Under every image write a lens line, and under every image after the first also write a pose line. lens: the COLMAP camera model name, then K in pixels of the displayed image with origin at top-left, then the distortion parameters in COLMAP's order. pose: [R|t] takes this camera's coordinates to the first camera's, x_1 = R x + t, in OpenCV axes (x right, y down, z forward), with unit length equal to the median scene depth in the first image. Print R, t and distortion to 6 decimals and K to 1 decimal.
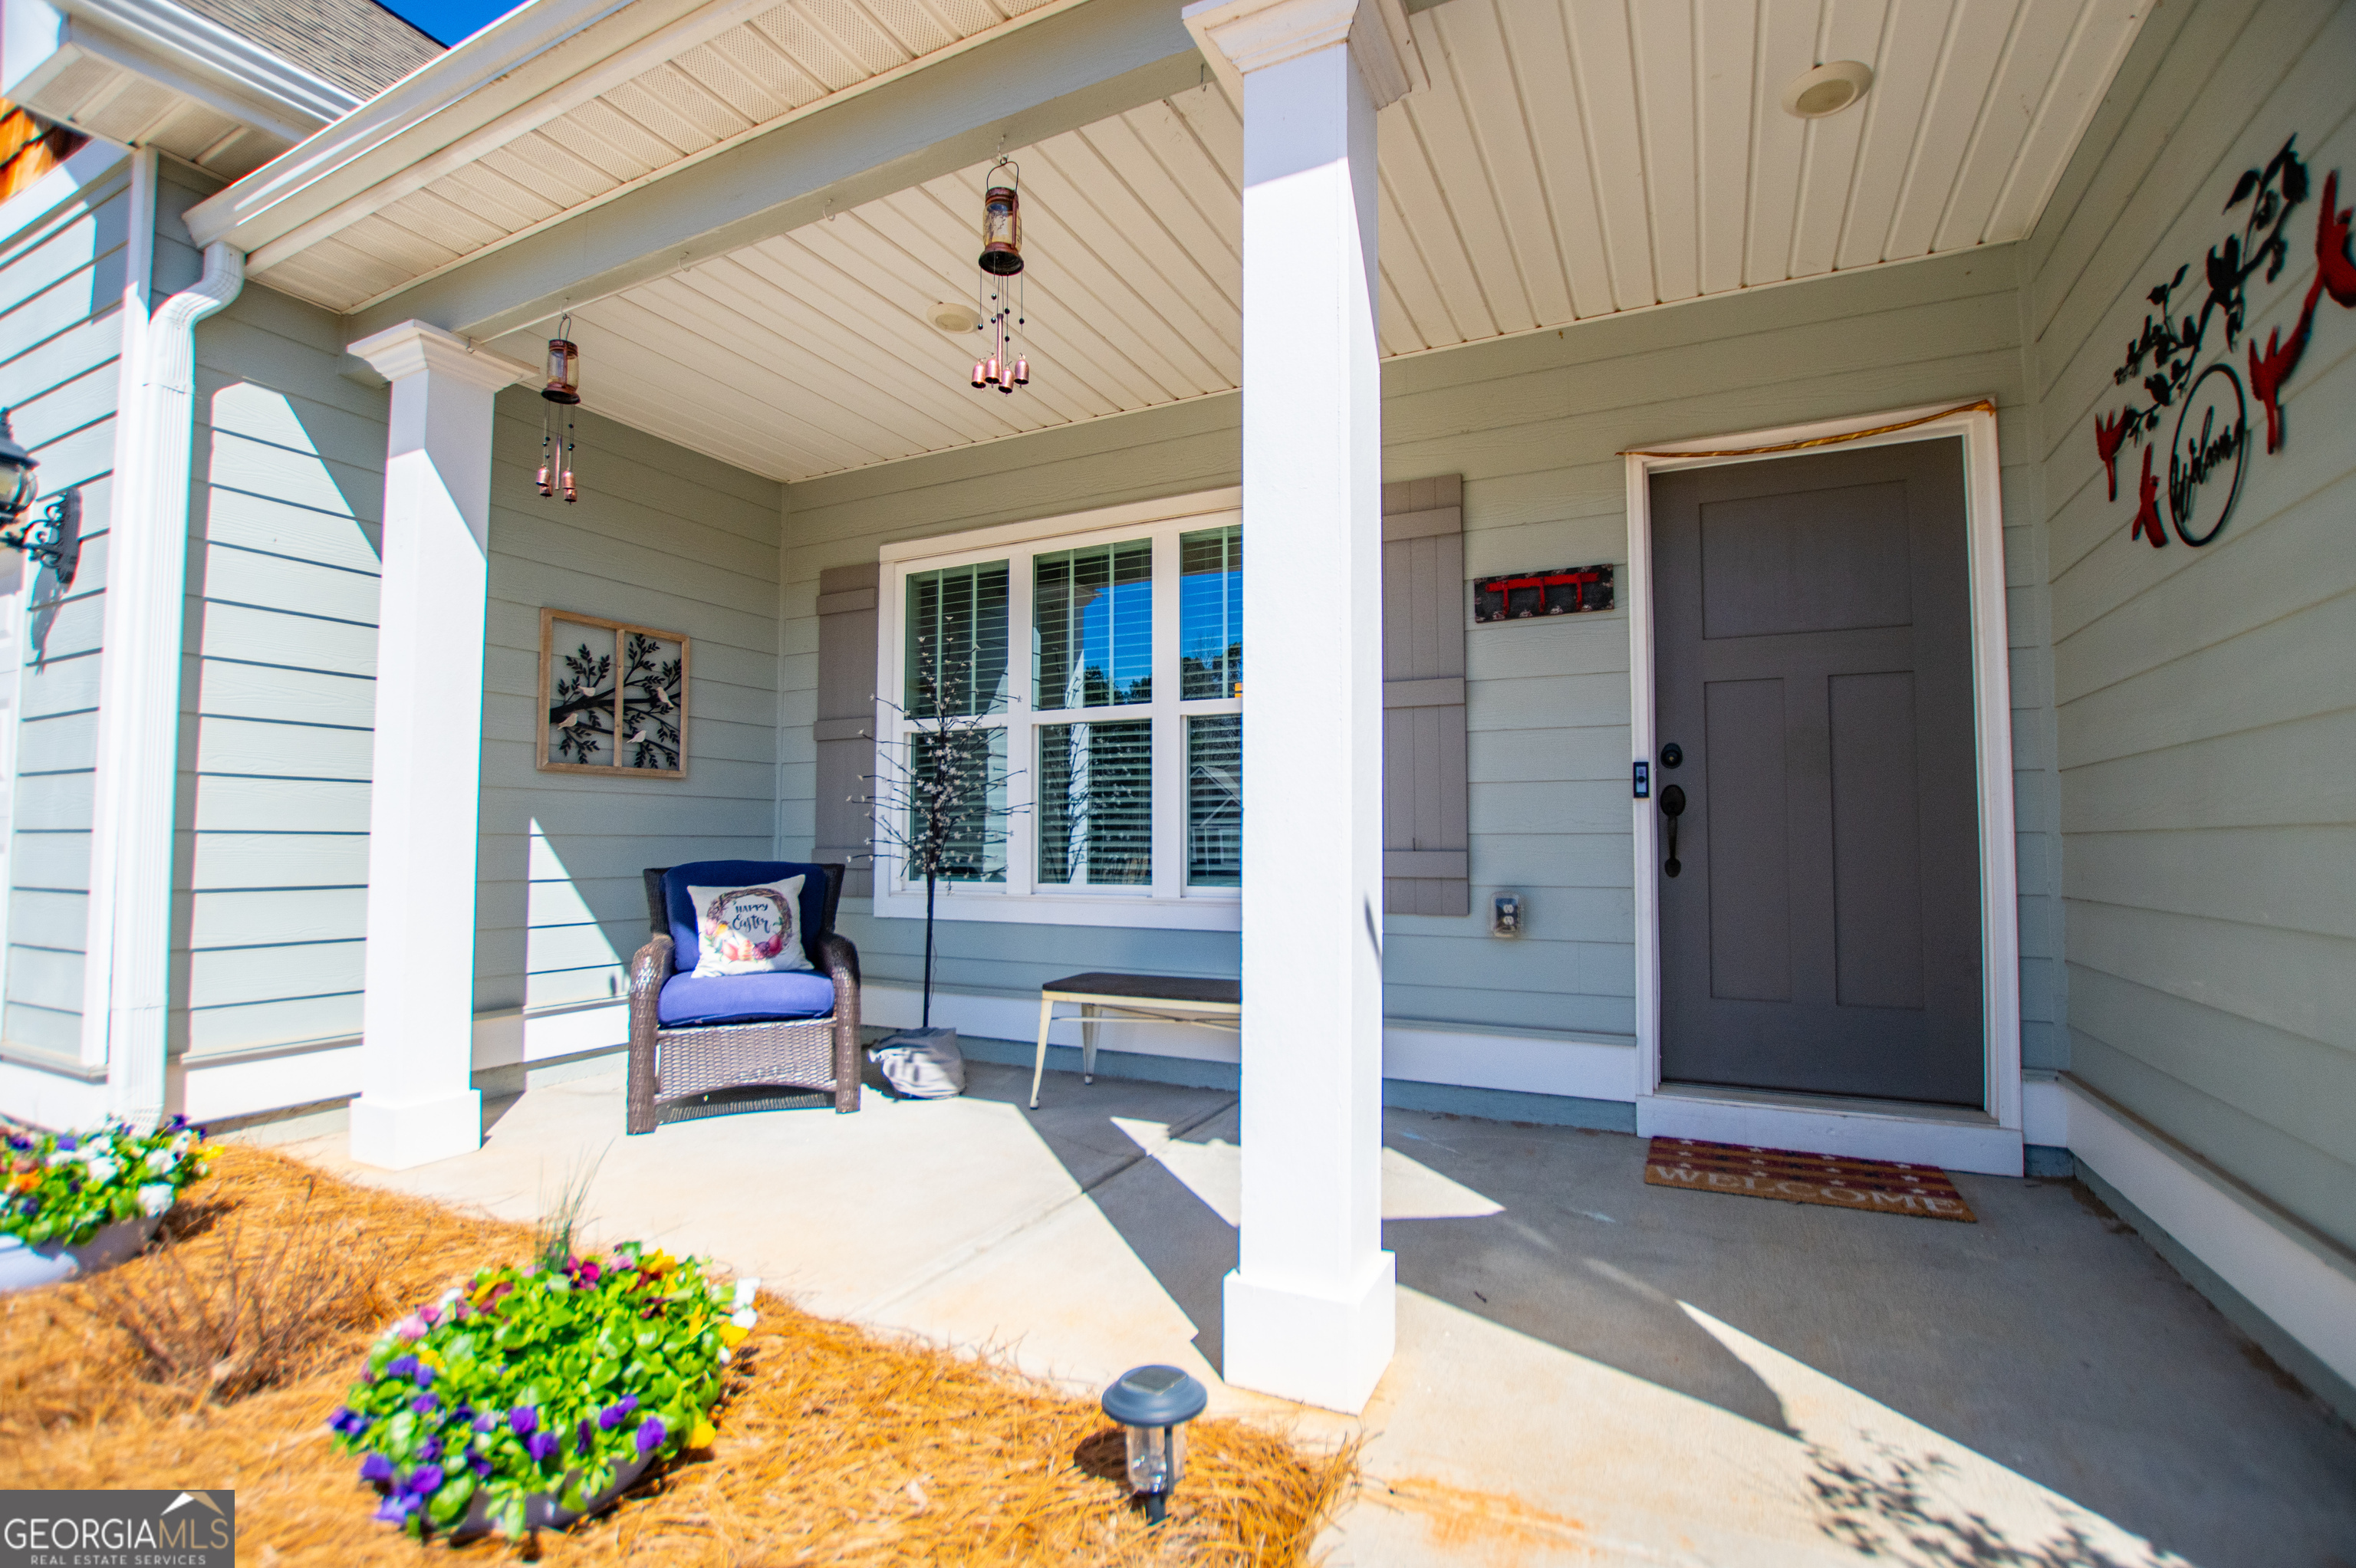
lens RADIAL K [[1058.5, 0, 1188.8], [0, 1058.5, 787.1], [0, 0, 1]] dist [-0.035317, -0.000448]
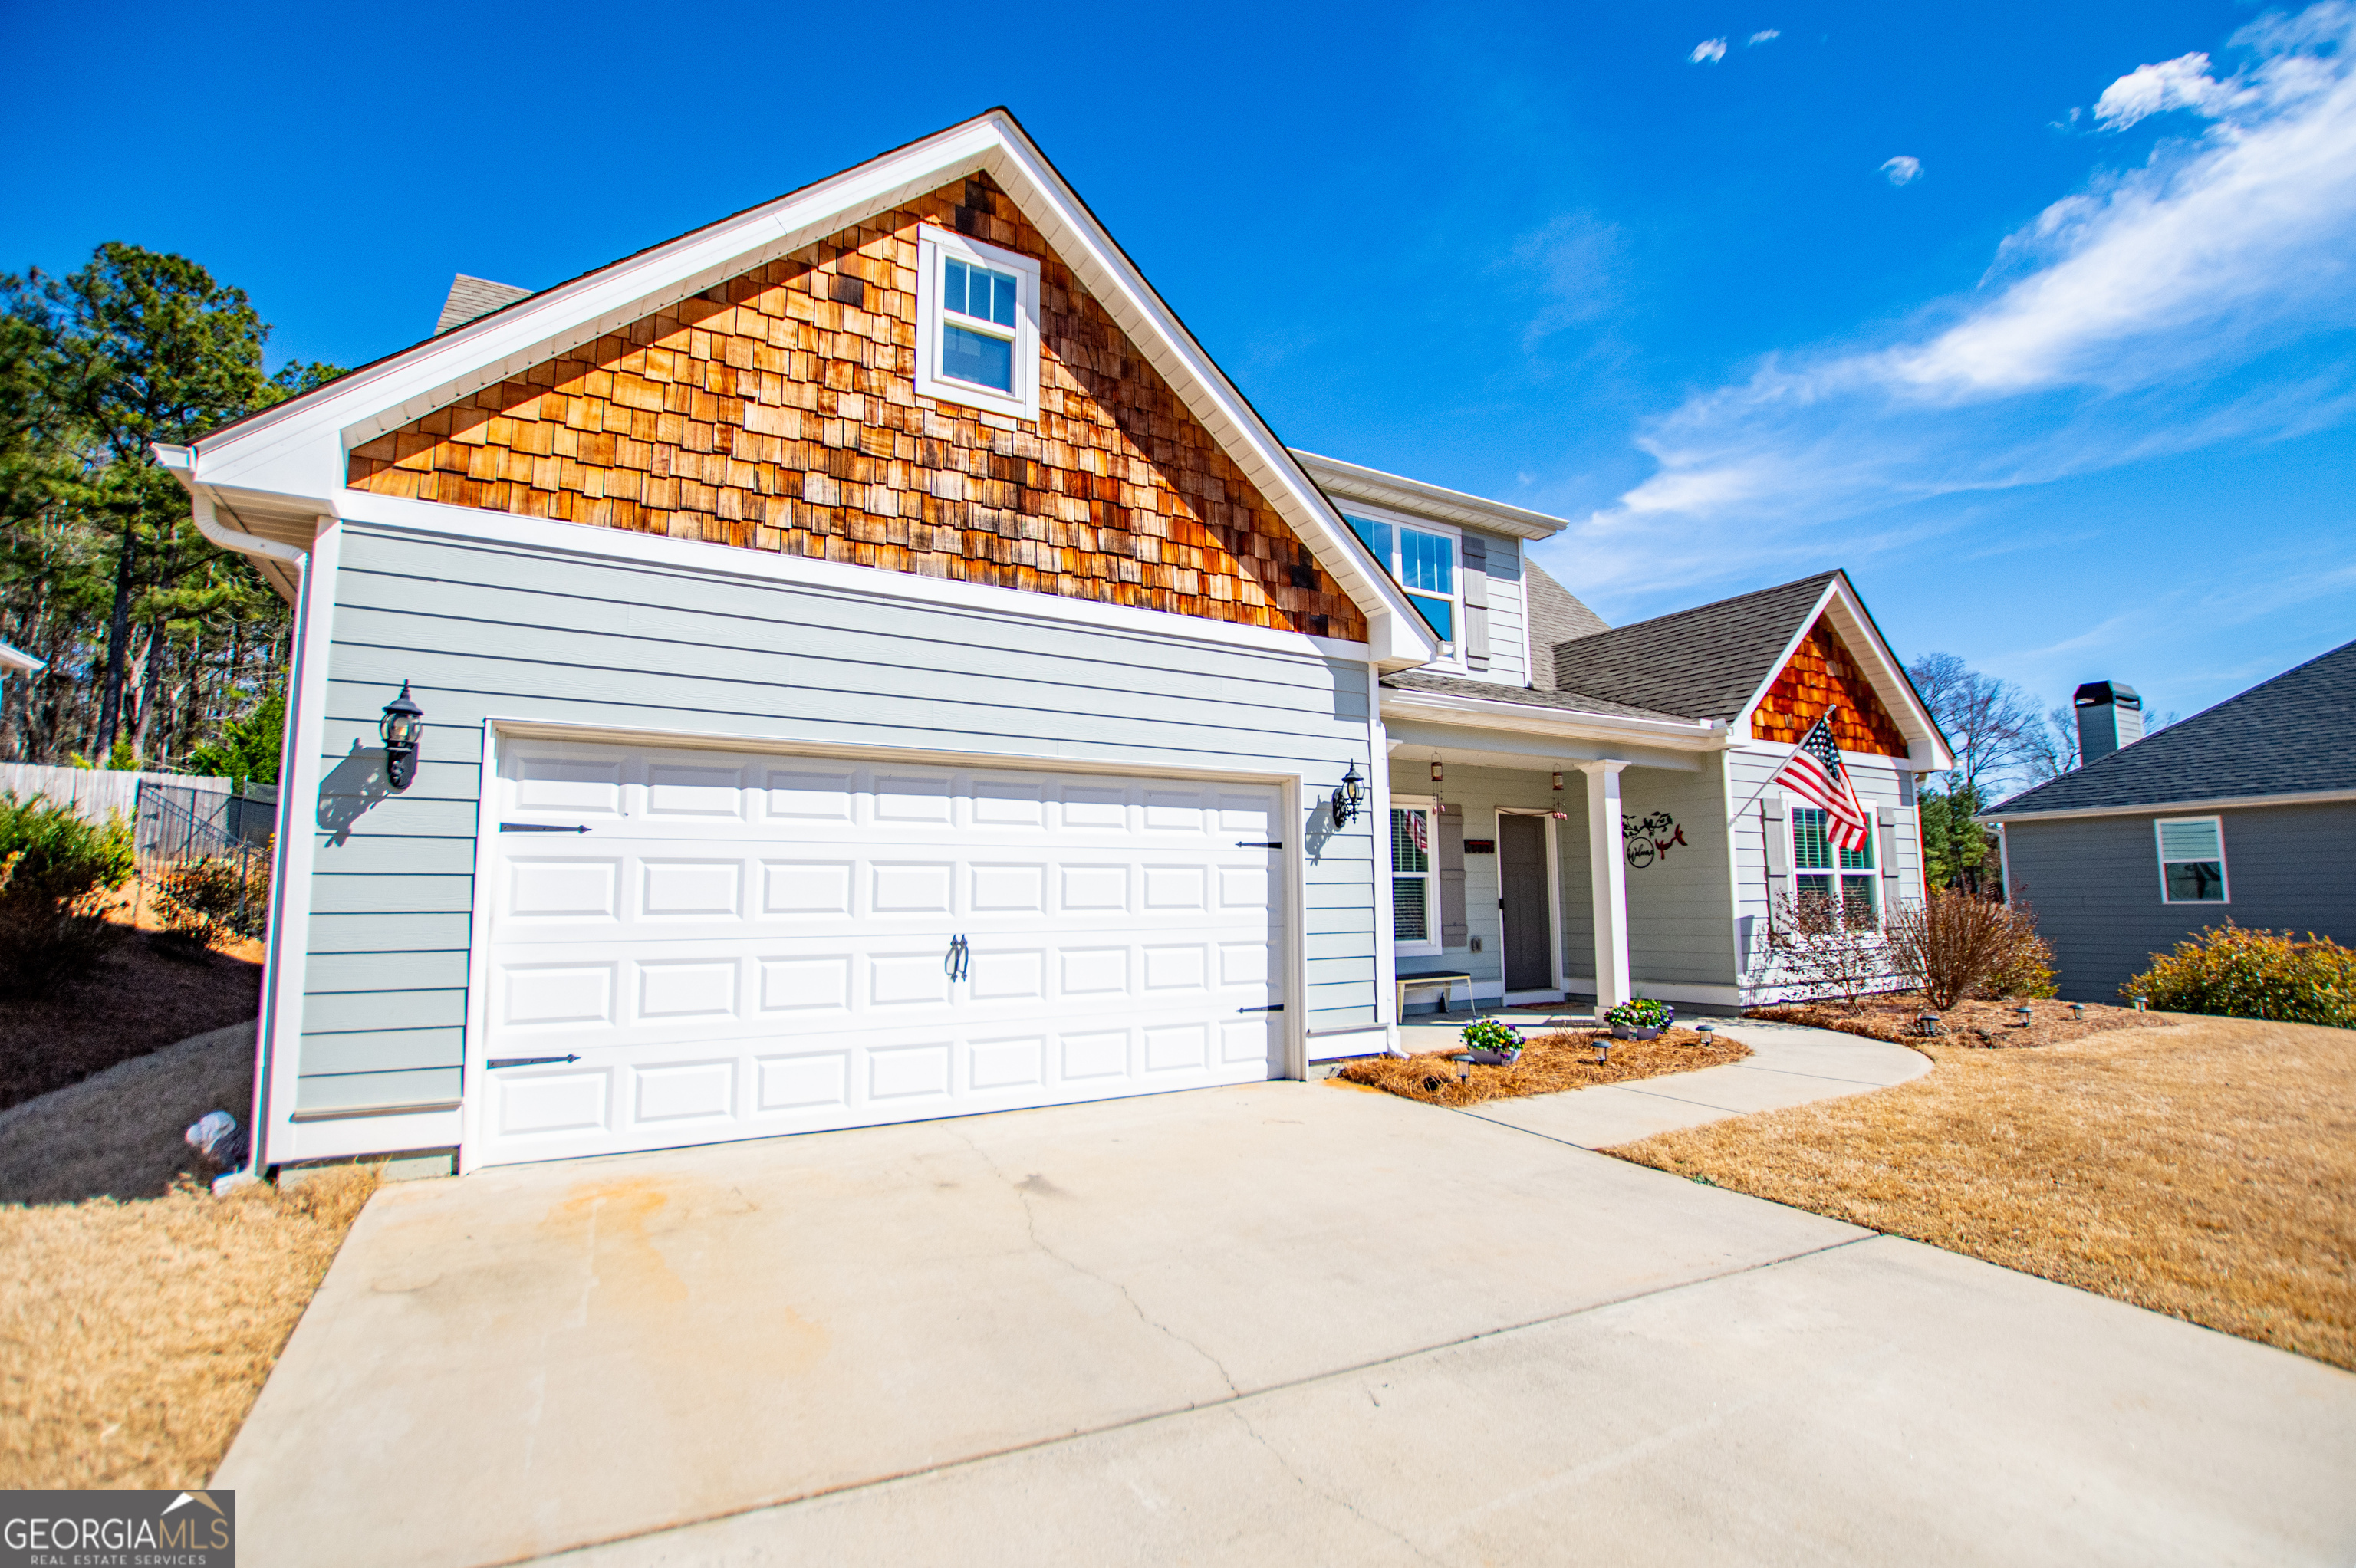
lens RADIAL K [[1058.5, 0, 1188.8], [0, 1058.5, 787.1], [0, 0, 1]] dist [-0.035317, -0.000448]
pose [[0.540068, 0.084522, 0.837367, -3.011032], [-0.042529, 0.996414, -0.073147, -0.091261], [-0.840546, 0.003891, 0.541726, -0.032573]]
